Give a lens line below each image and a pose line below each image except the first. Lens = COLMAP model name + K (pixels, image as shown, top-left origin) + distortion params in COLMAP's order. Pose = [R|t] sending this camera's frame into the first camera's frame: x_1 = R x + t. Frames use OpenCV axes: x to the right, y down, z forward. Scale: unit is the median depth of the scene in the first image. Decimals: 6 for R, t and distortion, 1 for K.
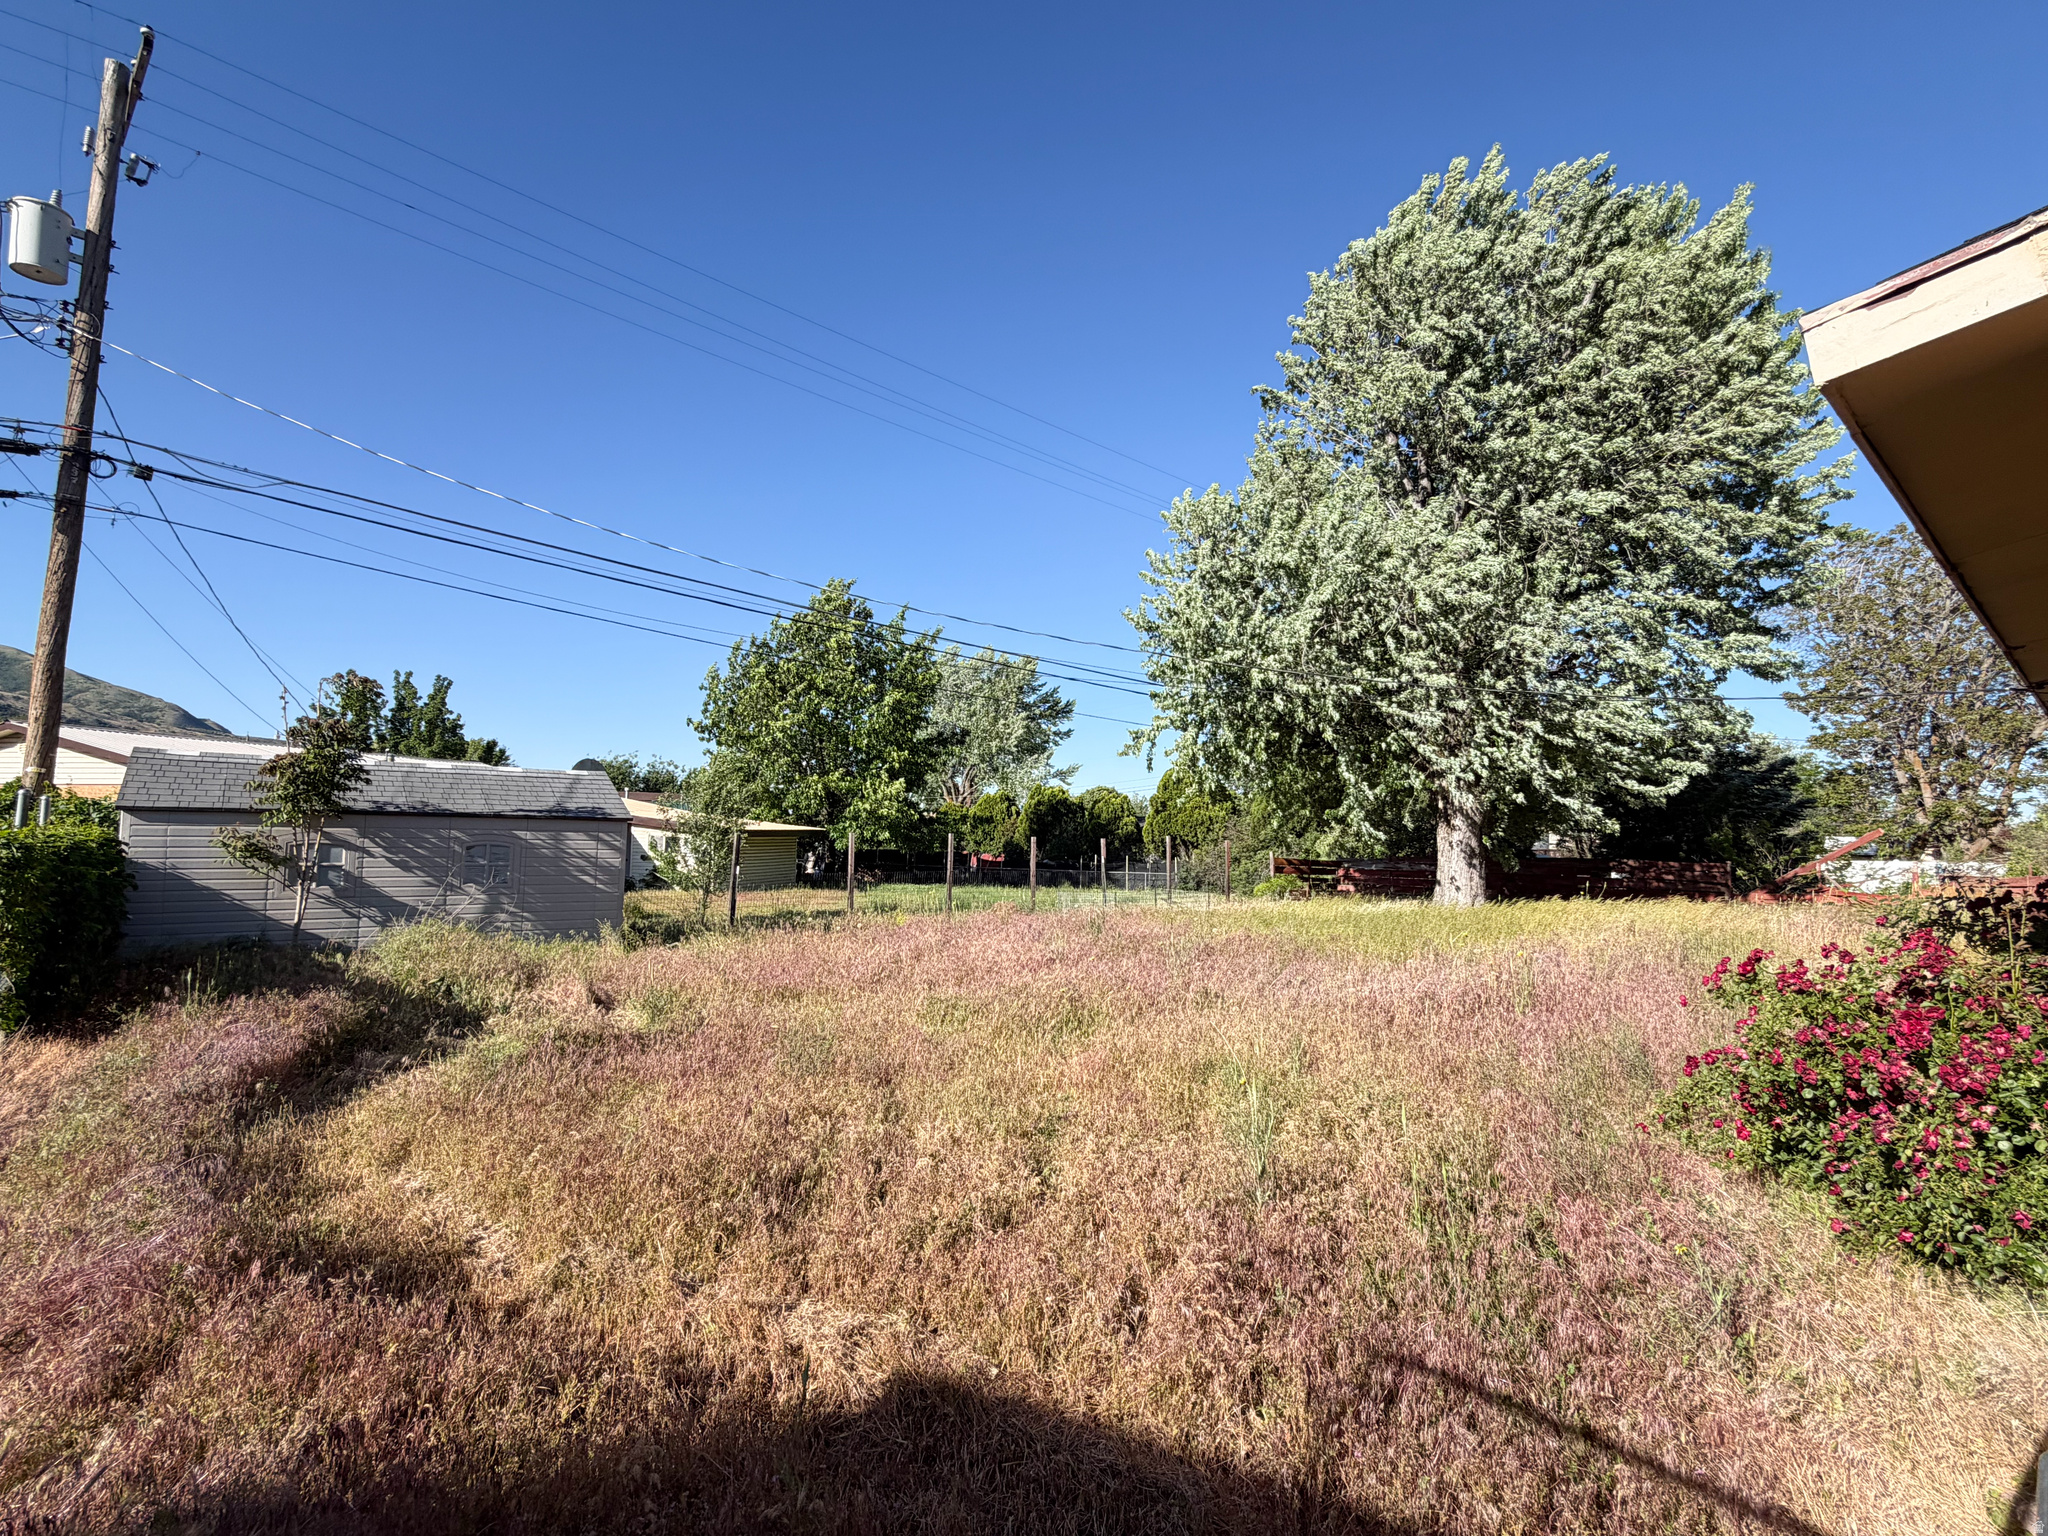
lens RADIAL K [[948.5, 0, 1021.3], [0, 948.5, 770.8], [0, 0, 1]] dist [-0.001368, -0.000697]
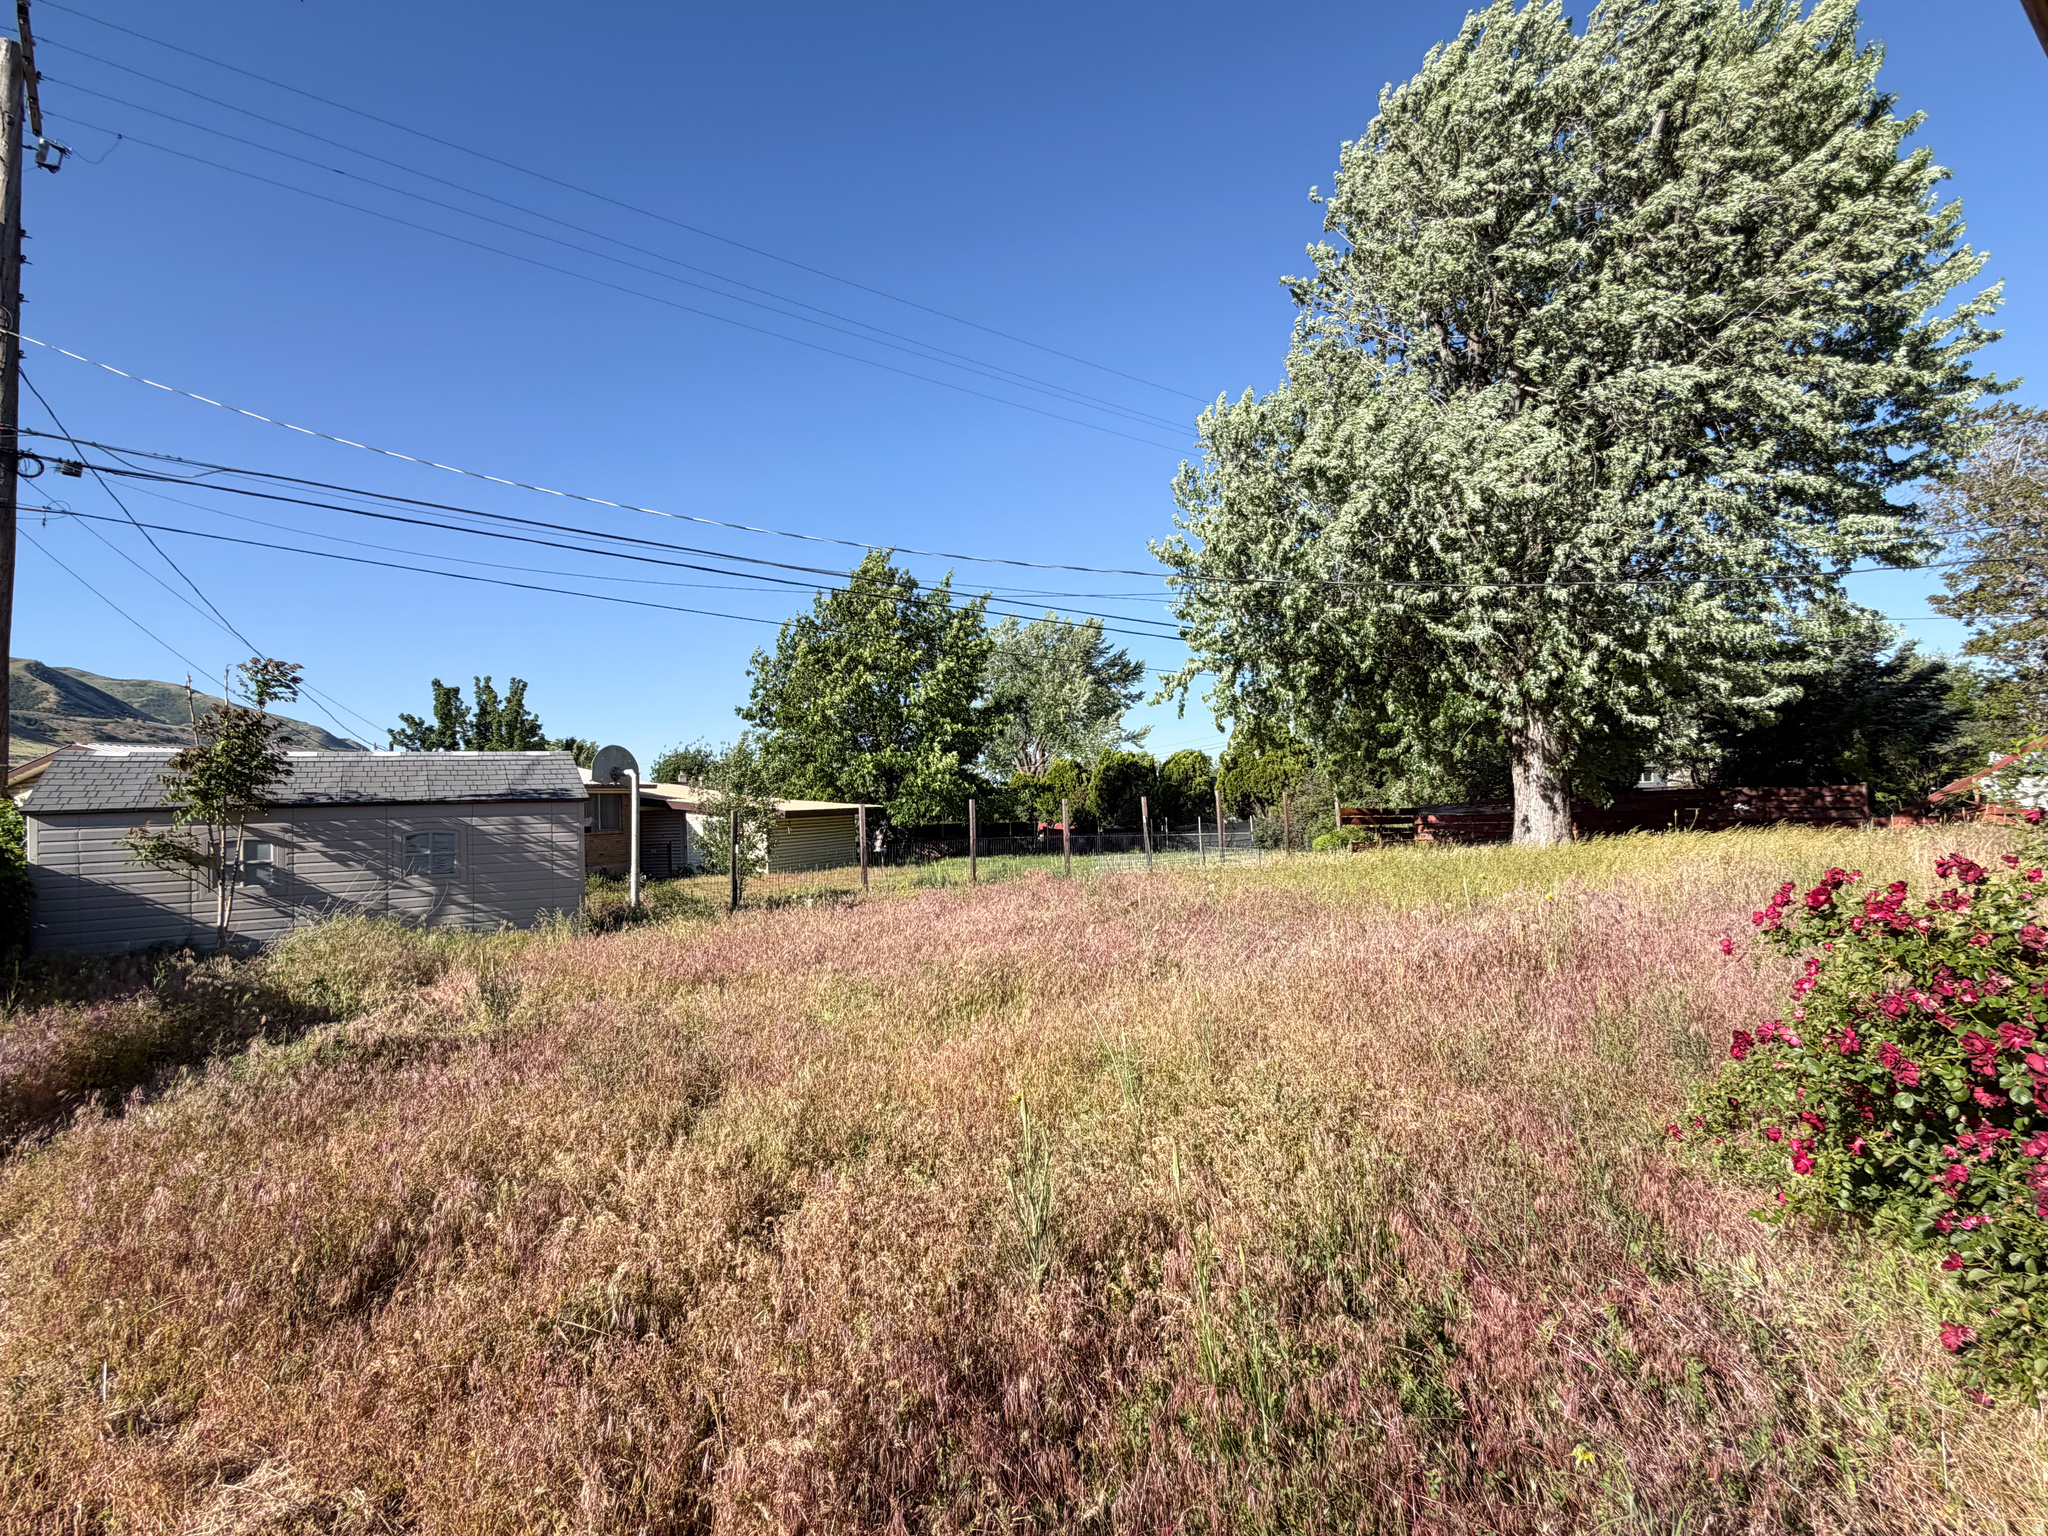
lens RADIAL K [[948.5, 0, 1026.2], [0, 948.5, 770.5], [0, 0, 1]] dist [-0.001368, -0.000697]
pose [[0.994094, -0.058753, -0.091245, 0.073792], [0.061402, 0.997761, 0.026503, 0.017506], [0.089483, -0.031949, 0.995476, 0.076791]]
